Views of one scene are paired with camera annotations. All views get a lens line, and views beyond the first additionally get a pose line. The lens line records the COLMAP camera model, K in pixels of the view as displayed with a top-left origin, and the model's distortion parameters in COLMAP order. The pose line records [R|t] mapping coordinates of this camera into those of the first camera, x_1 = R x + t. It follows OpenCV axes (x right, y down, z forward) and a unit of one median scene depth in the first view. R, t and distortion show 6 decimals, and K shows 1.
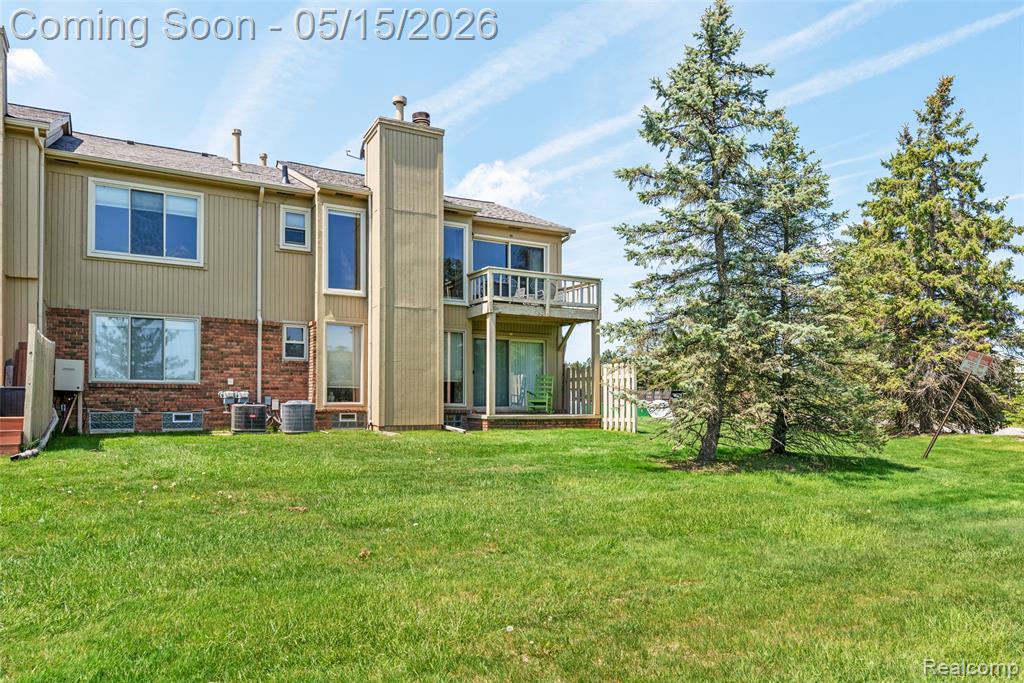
lens RADIAL K [[701.8, 0, 505.6], [0, 701.8, 345.7], [0, 0, 1]] dist [-0.004283, -0.001322]
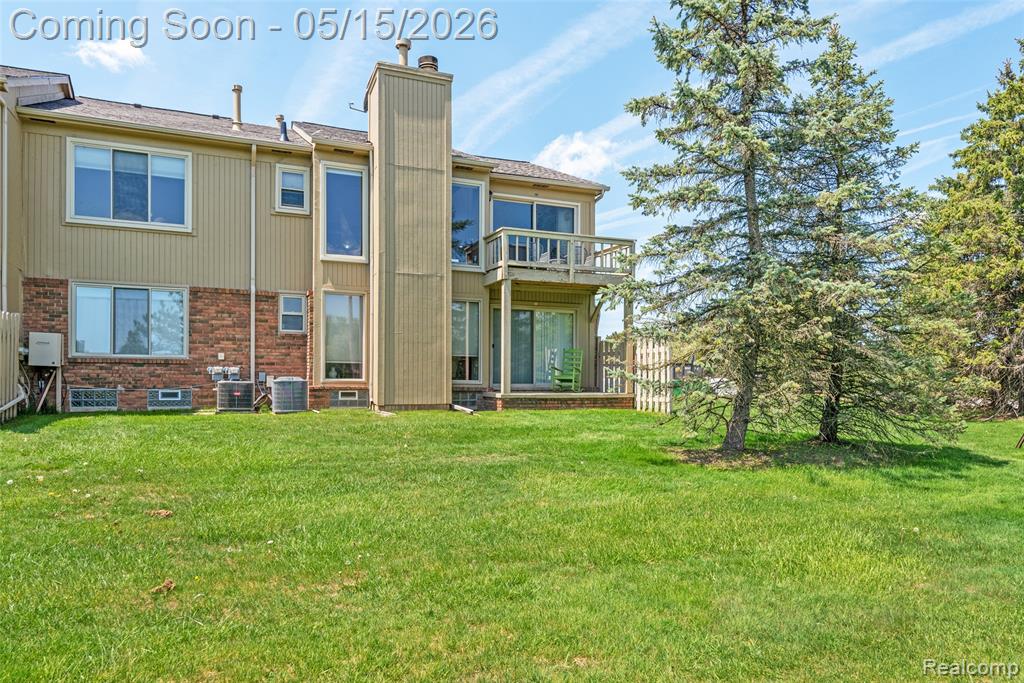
lens RADIAL K [[701.8, 0, 518.3], [0, 701.8, 342.1], [0, 0, 1]] dist [-0.004283, -0.001322]
pose [[0.995232, -0.003055, -0.097492, 0.087568], [0.005854, 0.999578, 0.028442, 0.008431], [0.097364, -0.028877, 0.994830, 0.117924]]
